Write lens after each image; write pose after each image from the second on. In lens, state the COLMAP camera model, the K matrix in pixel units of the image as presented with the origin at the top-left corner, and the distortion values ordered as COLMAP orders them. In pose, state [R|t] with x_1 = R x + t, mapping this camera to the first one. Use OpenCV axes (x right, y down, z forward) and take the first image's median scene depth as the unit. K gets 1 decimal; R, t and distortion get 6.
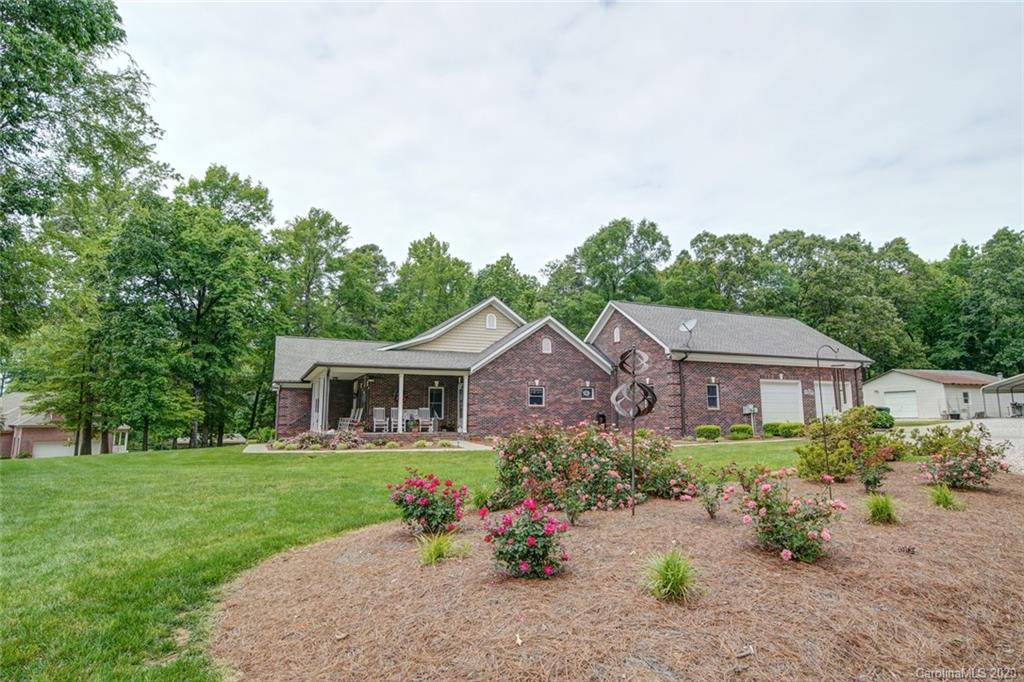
lens RADIAL K [[547.9, 0, 512.0], [0, 547.9, 341.0], [0, 0, 1]] dist [-0.000216, -0.001602]
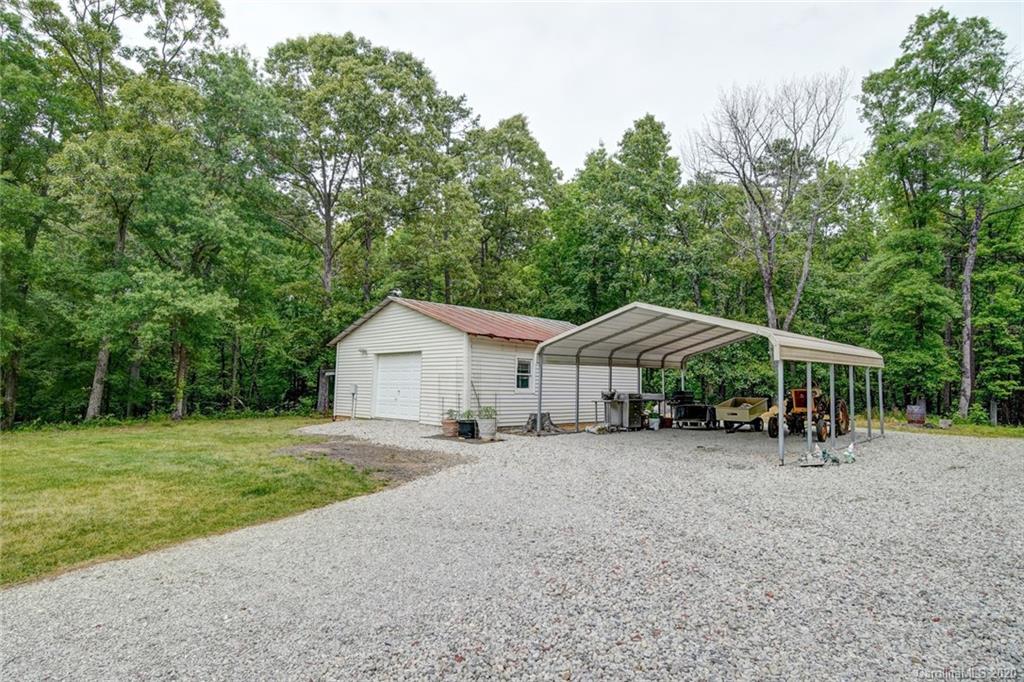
lens RADIAL K [[547.9, 0, 512.0], [0, 547.9, 341.0], [0, 0, 1]] dist [-0.000216, -0.001602]
pose [[0.879859, 0.059819, 0.471454, 0.681908], [-0.087873, 0.995418, 0.037693, 0.070568], [-0.467039, -0.074593, 0.881085, 0.705472]]
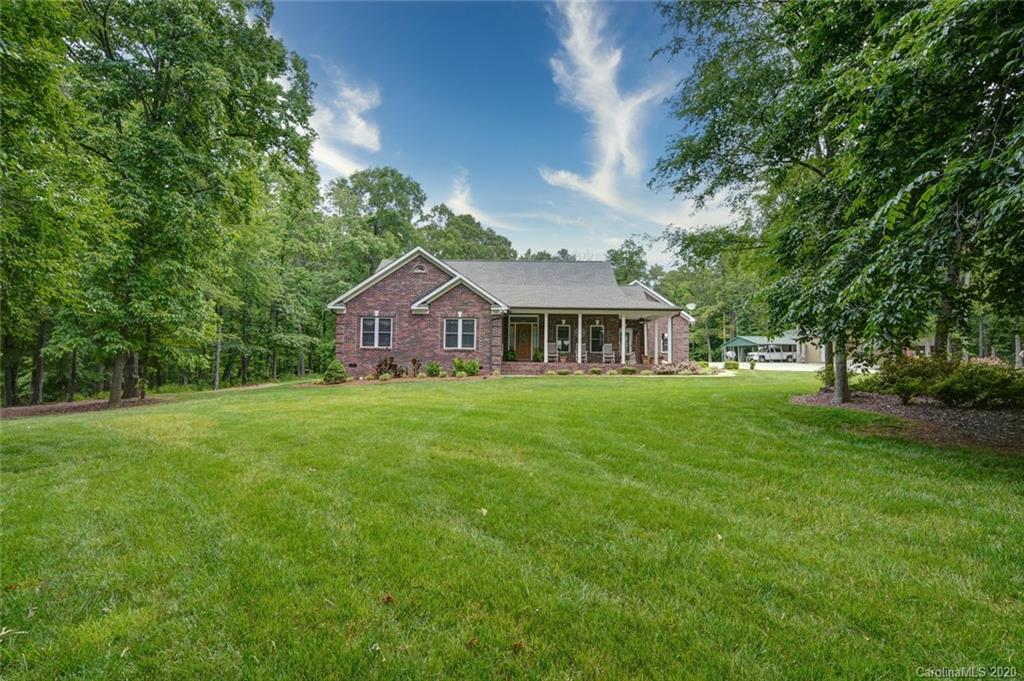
lens RADIAL K [[547.9, 0, 512.0], [0, 547.9, 340.5], [0, 0, 1]] dist [-0.000216, -0.001602]
pose [[0.437643, 0.049282, 0.897797, -0.966123], [-0.140738, 0.989944, 0.014264, 0.087231], [-0.888066, -0.132597, 0.440178, 0.448607]]
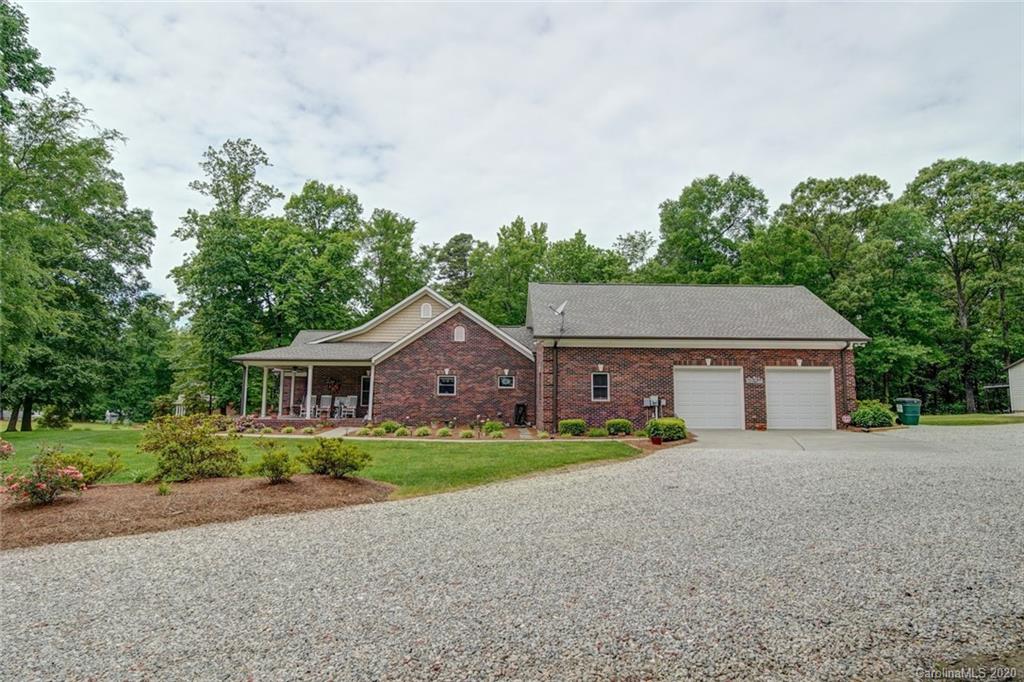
lens RADIAL K [[558.6, 0, 512.0], [0, 558.6, 341.0], [0, 0, 1]] dist [-0.000861, 0.000726]
pose [[0.925123, -0.027976, -0.378636, 0.370756], [0.043050, 0.998579, 0.031403, -0.004112], [0.377220, -0.045352, 0.925013, 0.075562]]
